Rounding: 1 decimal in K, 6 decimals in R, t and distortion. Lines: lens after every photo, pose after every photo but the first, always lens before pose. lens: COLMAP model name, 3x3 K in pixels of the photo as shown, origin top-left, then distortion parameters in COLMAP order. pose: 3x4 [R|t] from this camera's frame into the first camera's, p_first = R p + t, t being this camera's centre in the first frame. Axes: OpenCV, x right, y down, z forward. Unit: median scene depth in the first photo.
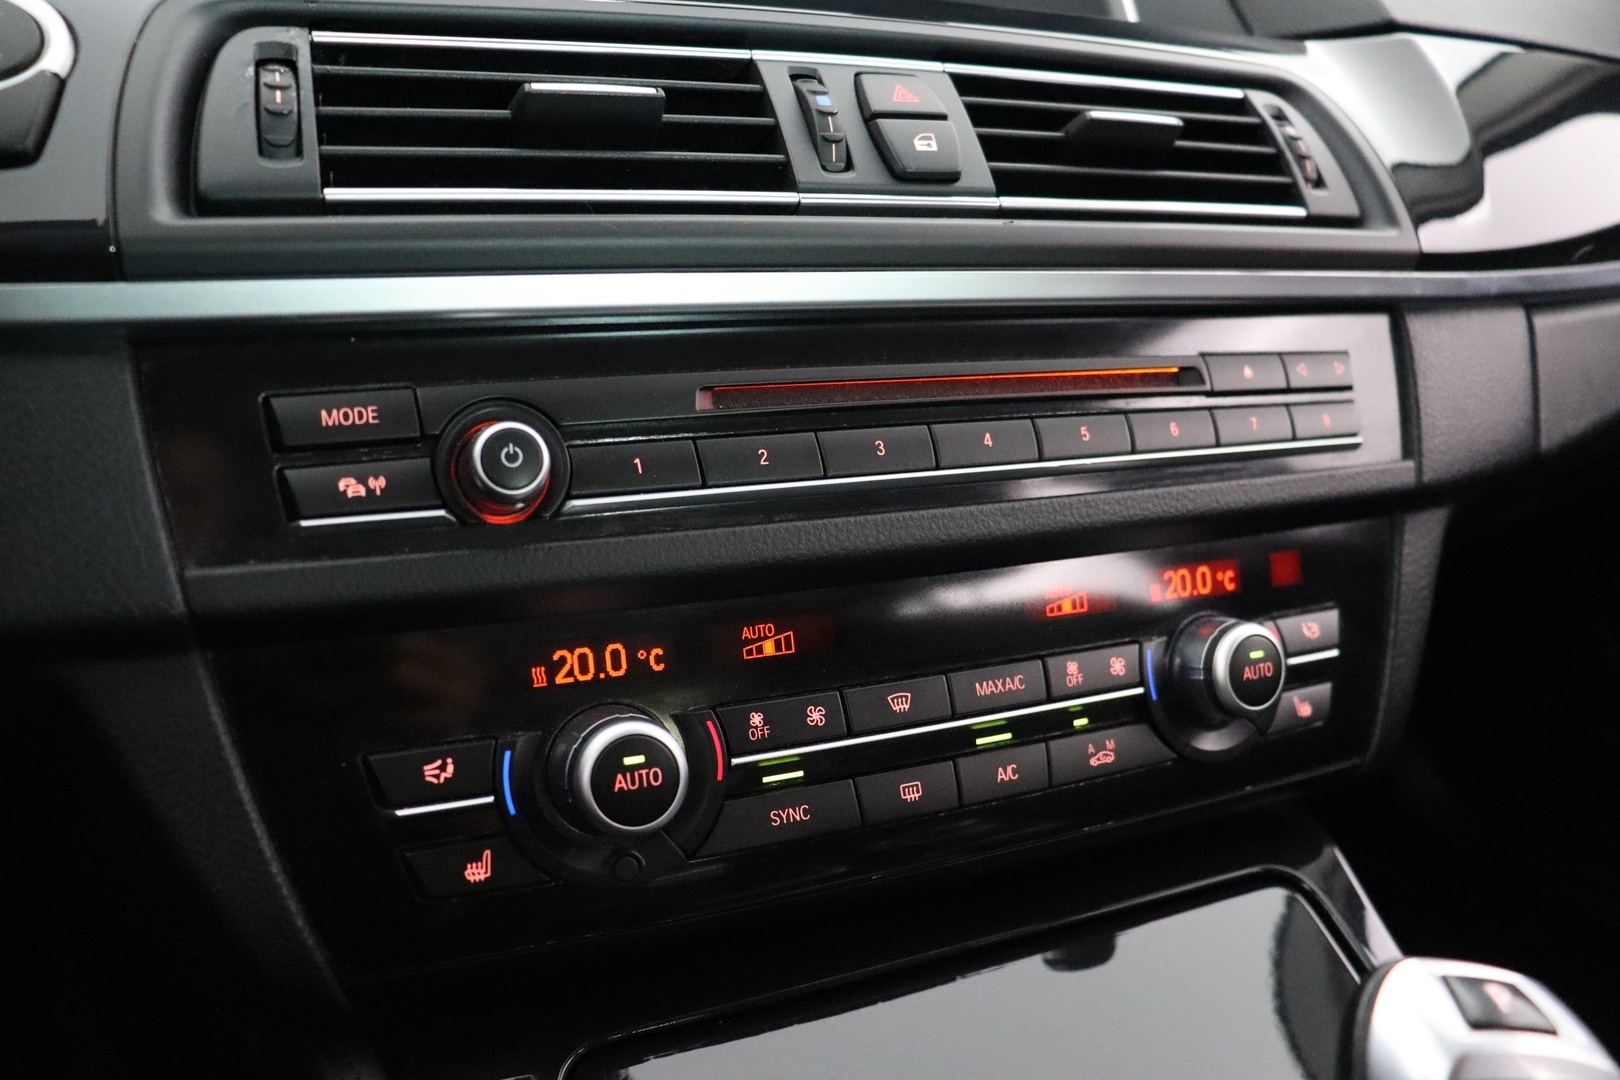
lens RADIAL K [[1262.8, 0, 810.0], [0, 1262.8, 540.0], [0, 0, 1]] dist [-0.002137, 0.000914]
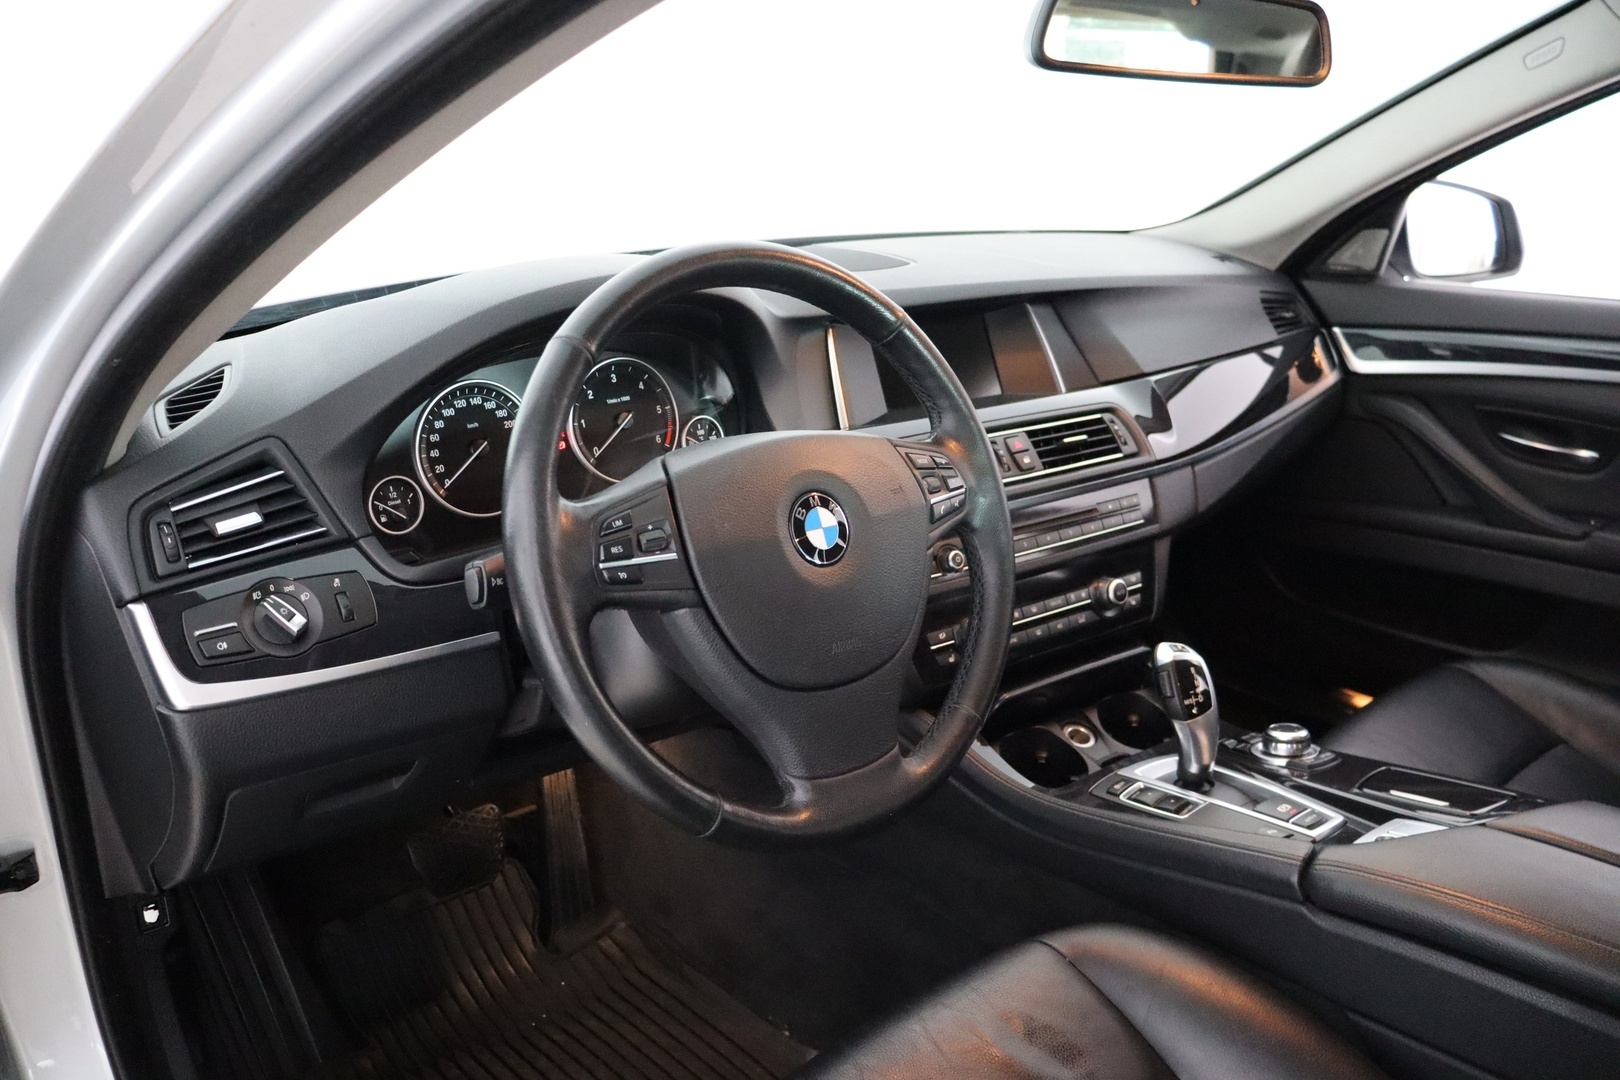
lens RADIAL K [[1262.8, 0, 810.0], [0, 1262.8, 540.0], [0, 0, 1]] dist [-0.002137, 0.000914]
pose [[0.985594, -0.087748, 0.144587, -0.934222], [0.083080, 0.995817, 0.038023, -0.232428], [-0.147319, -0.025463, 0.988761, -2.208536]]
